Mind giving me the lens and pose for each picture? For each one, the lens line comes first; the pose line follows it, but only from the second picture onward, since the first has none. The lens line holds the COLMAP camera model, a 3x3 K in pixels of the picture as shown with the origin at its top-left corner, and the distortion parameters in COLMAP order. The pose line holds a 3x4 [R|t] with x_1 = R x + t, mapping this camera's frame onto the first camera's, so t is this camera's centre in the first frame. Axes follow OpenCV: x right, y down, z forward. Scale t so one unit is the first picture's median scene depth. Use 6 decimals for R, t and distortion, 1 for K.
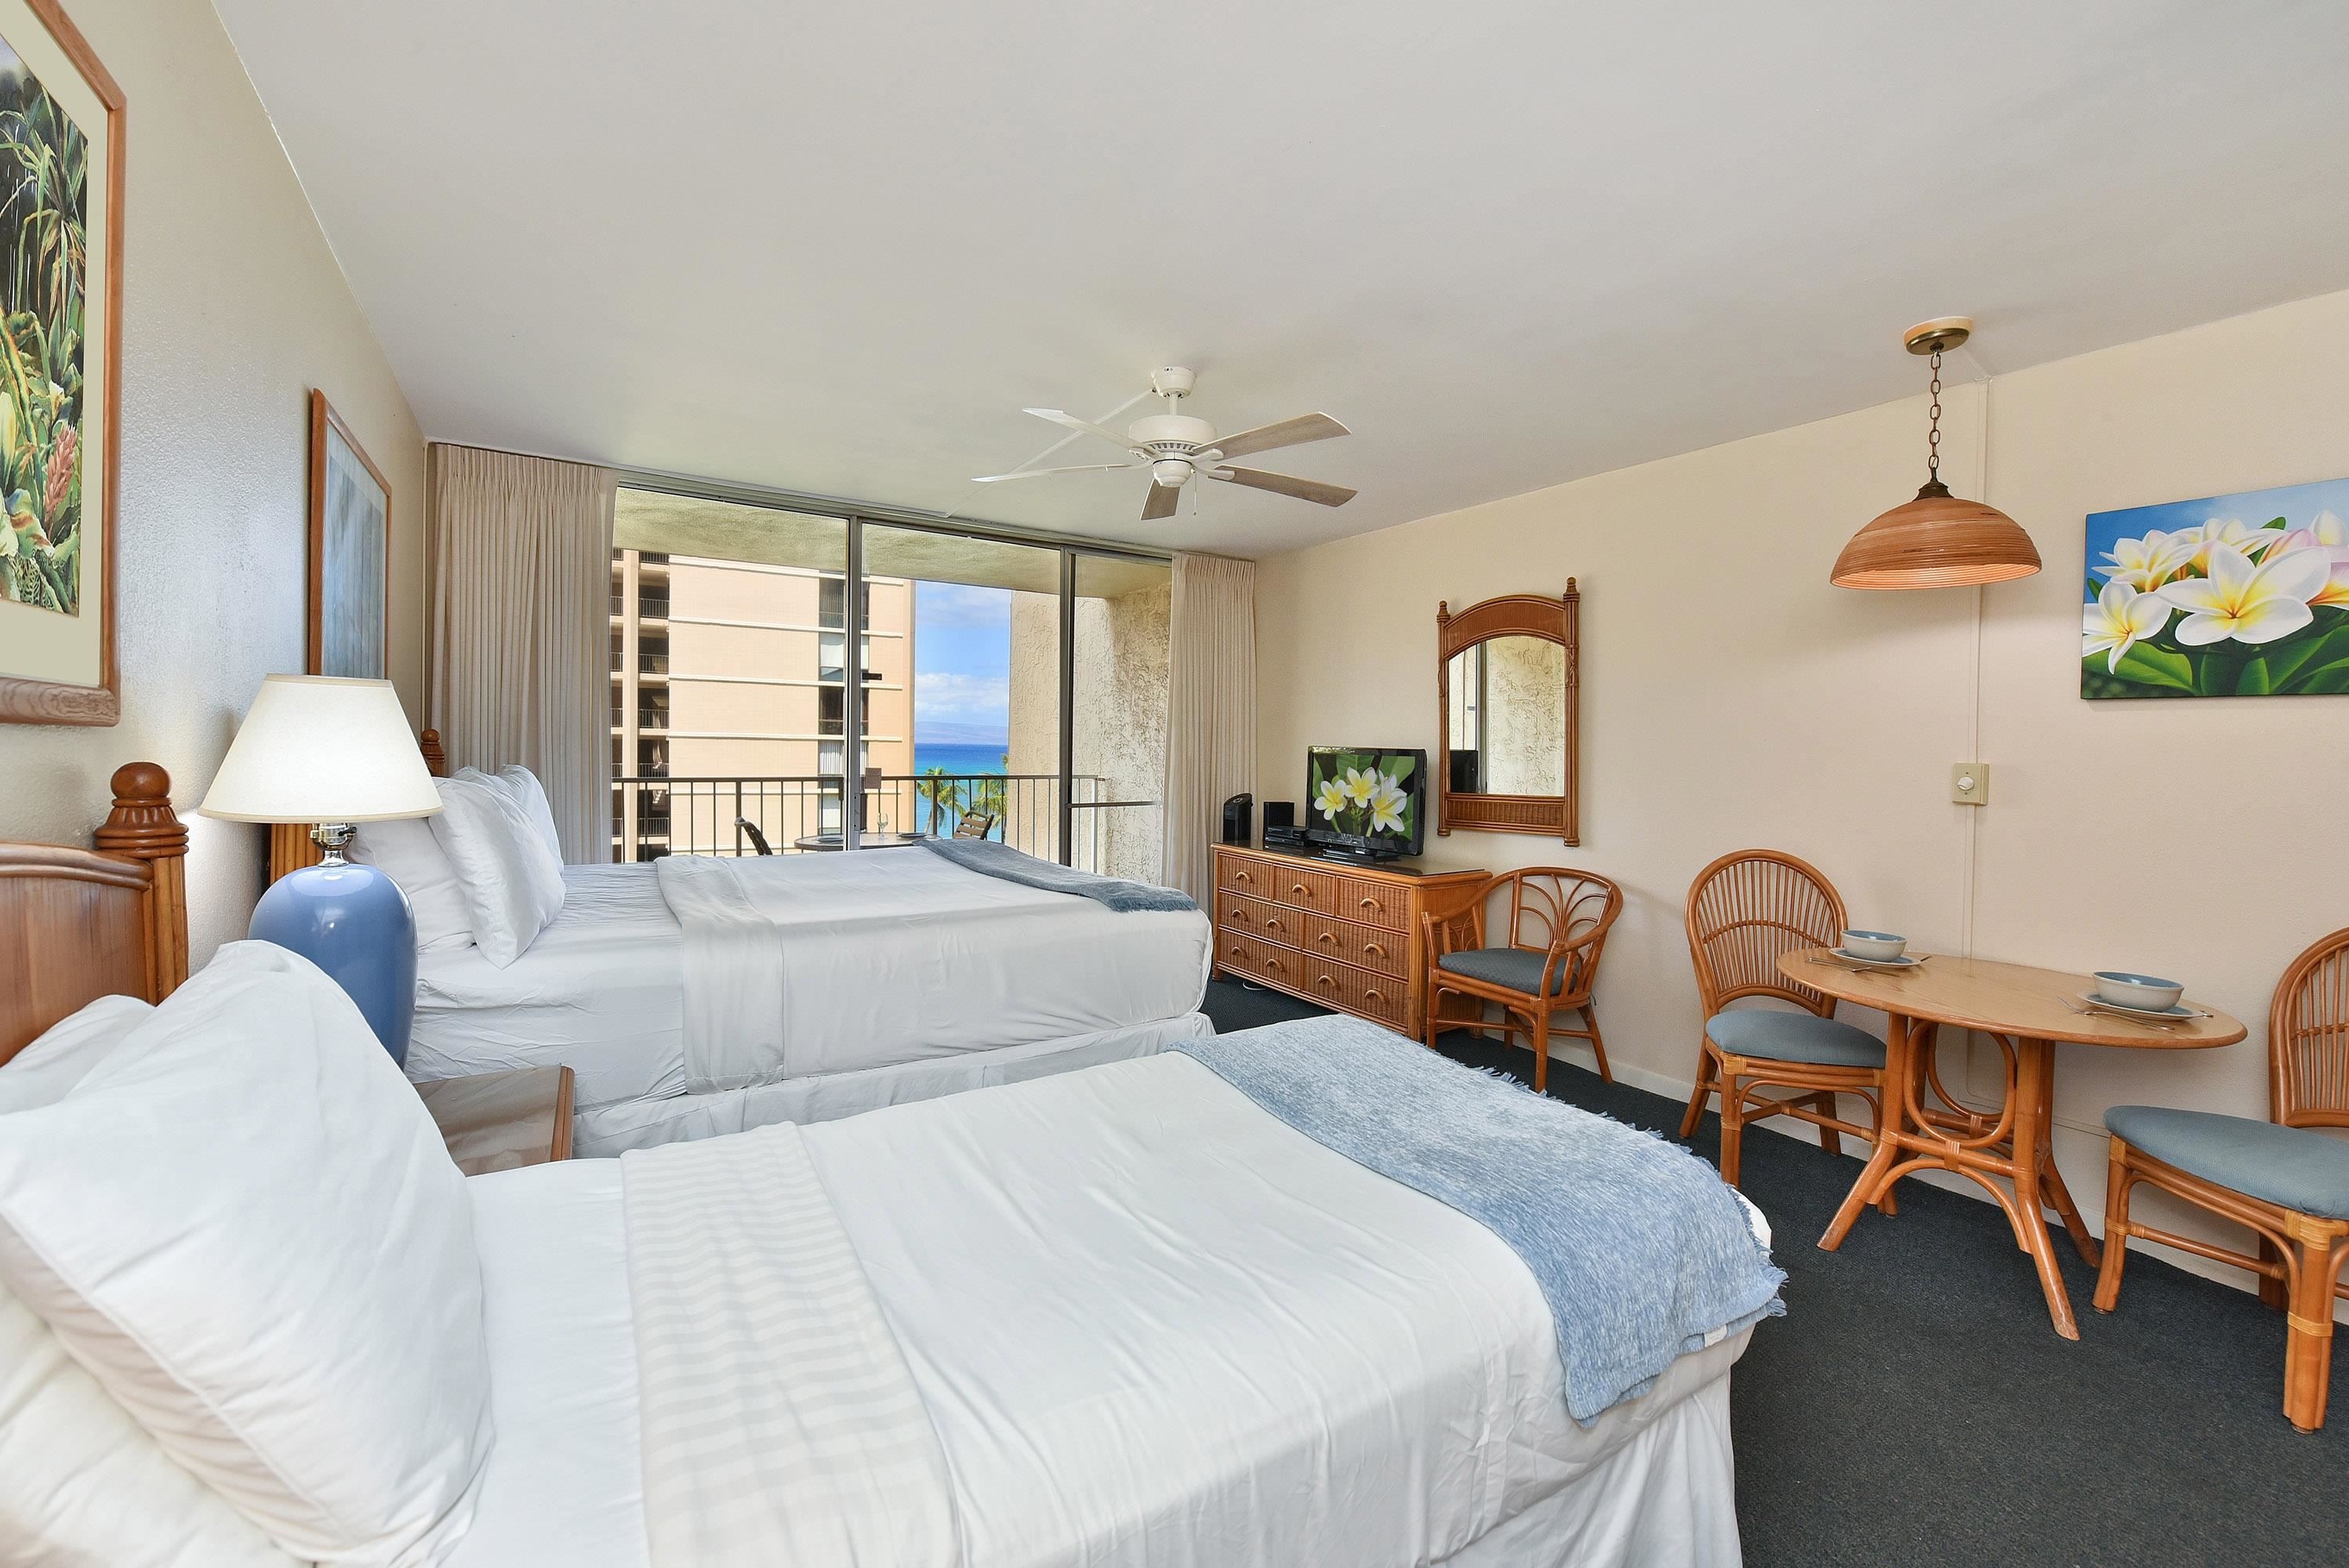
lens RADIAL K [[969.0, 0, 1177.4], [0, 969.0, 759.3], [0, 0, 1]] dist [-0.002551, -0.002750]
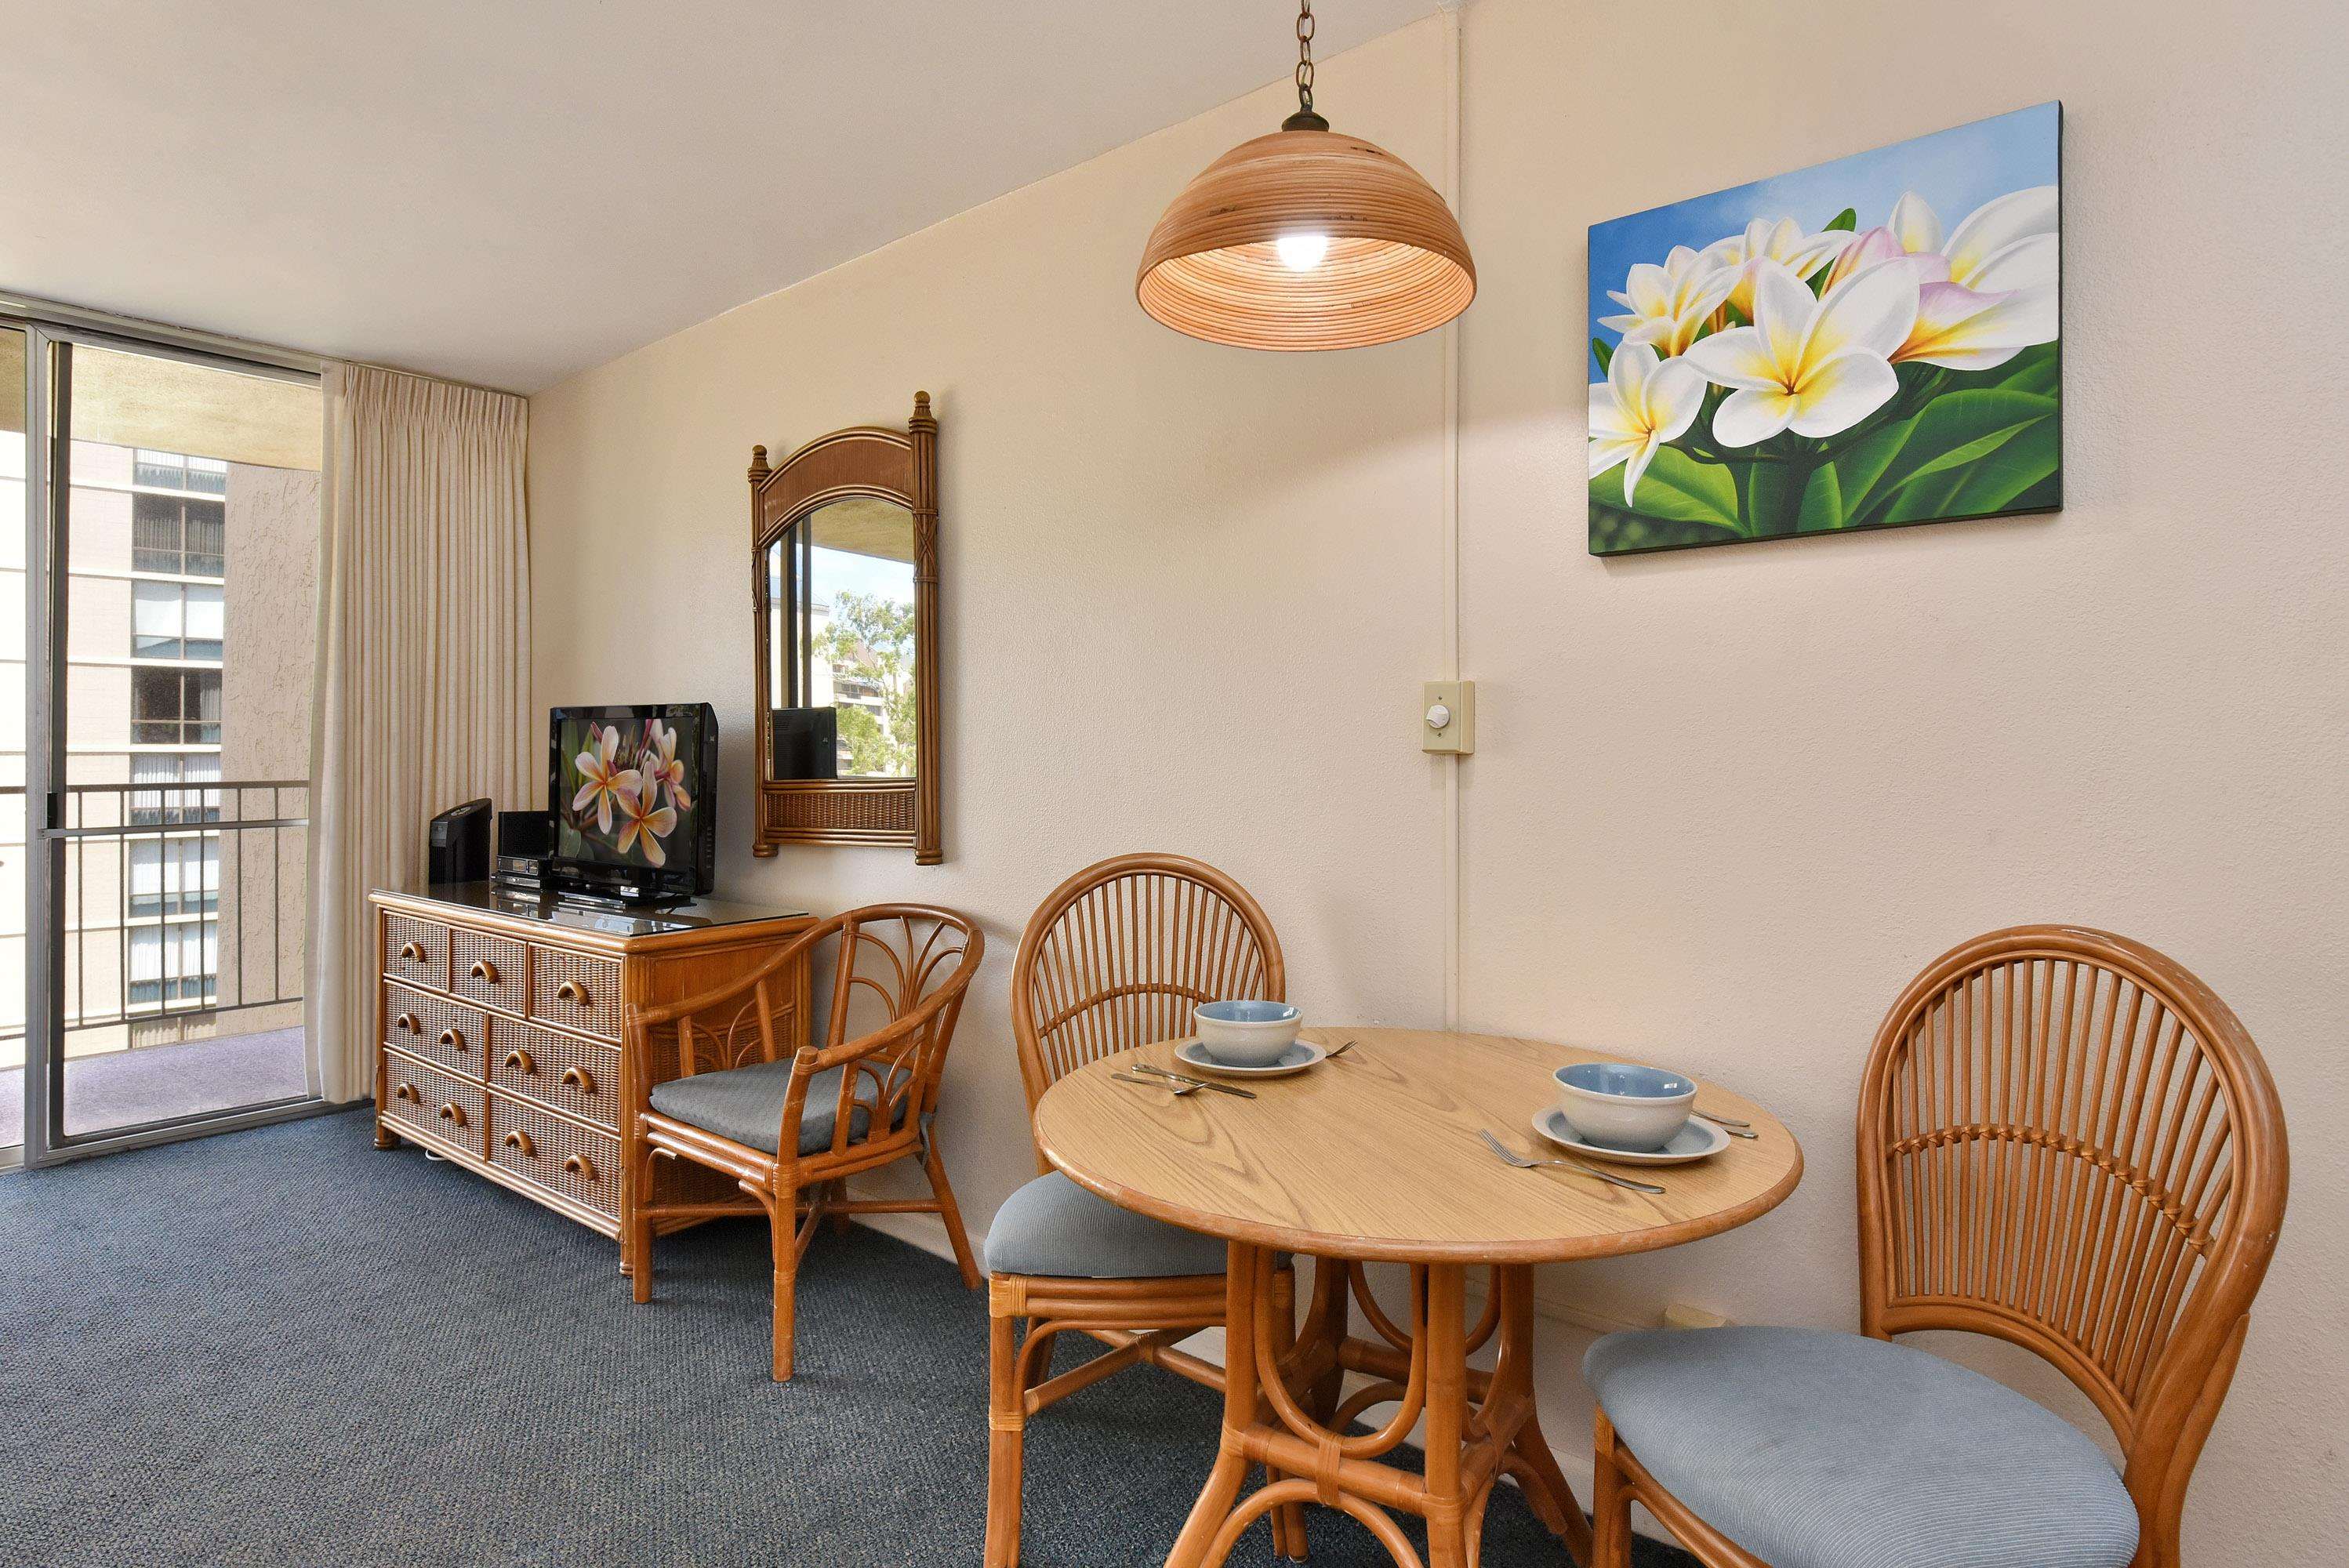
lens RADIAL K [[1252.6, 0, 1189.2], [0, 1252.6, 754.2], [0, 0, 1]] dist [-0.010254, 0.002323]
pose [[0.956608, -0.026998, 0.290124, 0.508267], [0.029491, 0.999556, -0.004225, 0.049296], [-0.289881, 0.012598, 0.956980, 0.381348]]
